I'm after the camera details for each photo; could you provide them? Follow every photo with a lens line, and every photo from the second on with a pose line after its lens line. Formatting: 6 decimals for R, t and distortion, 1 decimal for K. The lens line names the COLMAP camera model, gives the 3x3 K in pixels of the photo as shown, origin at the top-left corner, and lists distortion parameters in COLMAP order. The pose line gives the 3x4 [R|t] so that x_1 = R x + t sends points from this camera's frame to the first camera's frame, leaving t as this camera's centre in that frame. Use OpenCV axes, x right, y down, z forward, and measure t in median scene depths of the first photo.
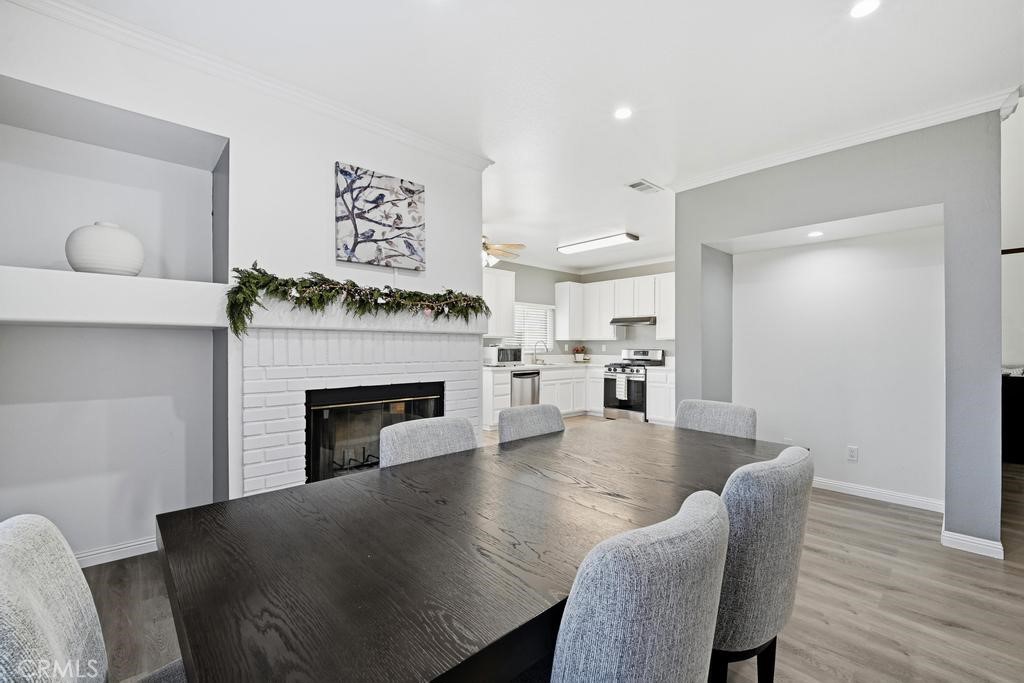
lens RADIAL K [[427.4, 0, 518.2], [0, 427.4, 347.5], [0, 0, 1]] dist [-0.007643, -0.002695]
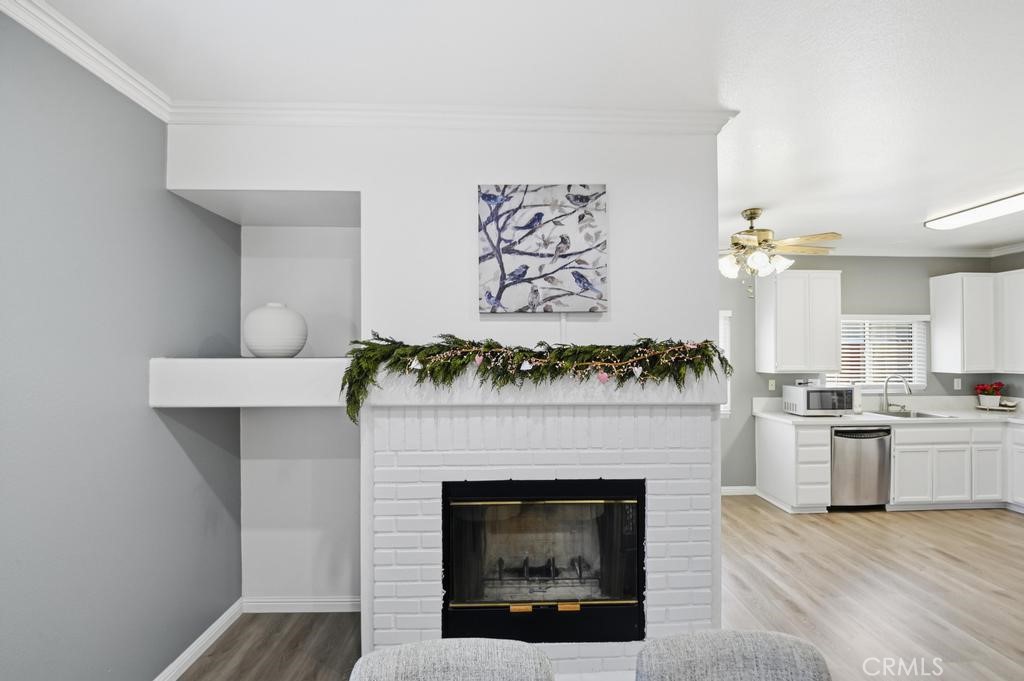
lens RADIAL K [[434.7, 0, 519.2], [0, 434.7, 348.2], [0, 0, 1]] dist [-0.013656, -0.000309]
pose [[0.752829, -0.013489, -0.658078, 0.117714], [0.003928, 0.999864, -0.016001, -0.107375], [0.658204, 0.009461, 0.752780, 0.382855]]
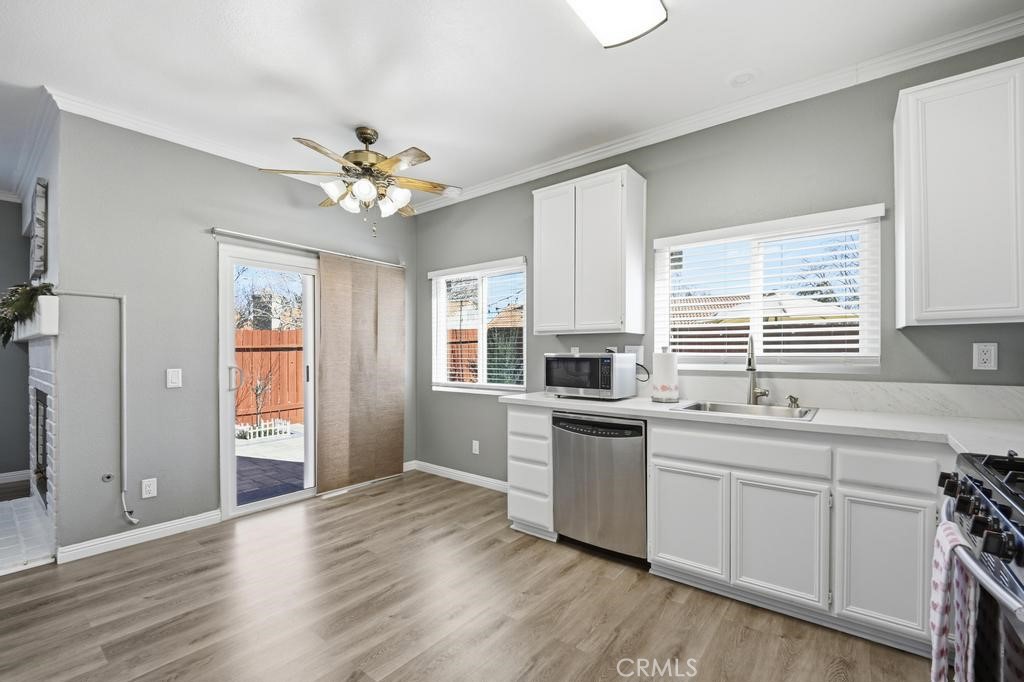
lens RADIAL K [[427.4, 0, 502.9], [0, 427.4, 351.1], [0, 0, 1]] dist [-0.007643, -0.002695]
pose [[0.149129, -0.006070, -0.988799, 0.781718], [0.000156, 0.999981, -0.006115, -0.002442], [0.988818, 0.000757, 0.149127, 1.753618]]
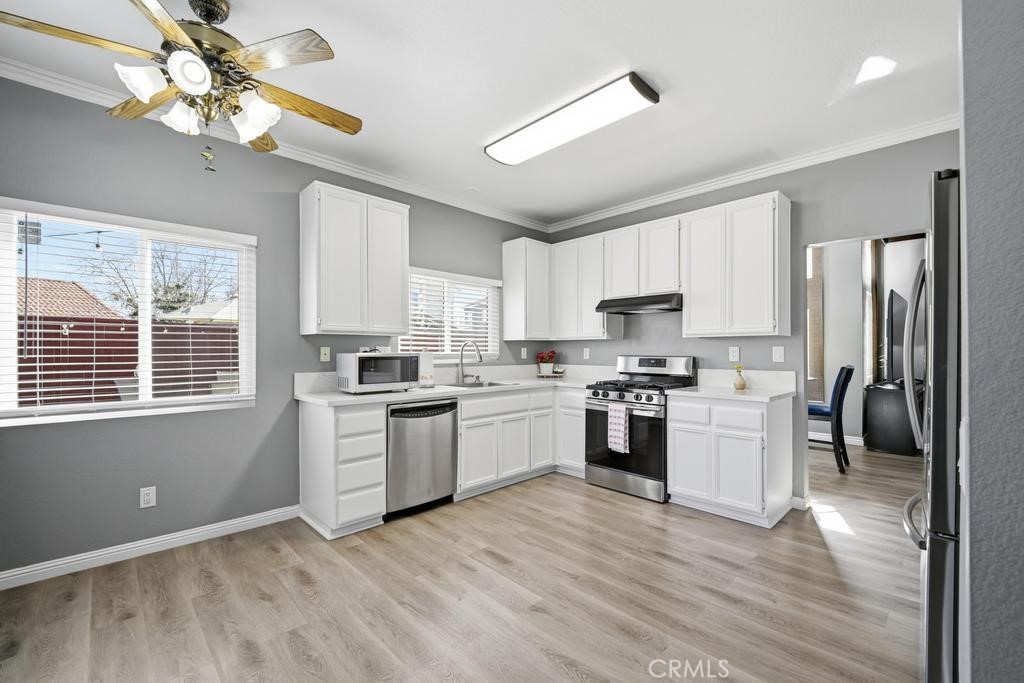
lens RADIAL K [[427.4, 0, 522.1], [0, 427.4, 347.3], [0, 0, 1]] dist [-0.007643, -0.002695]
pose [[0.999584, -0.006095, 0.028203, 0.237319], [0.006379, 0.999930, -0.009987, -0.004508], [-0.028141, 0.010163, 0.999552, 1.030497]]
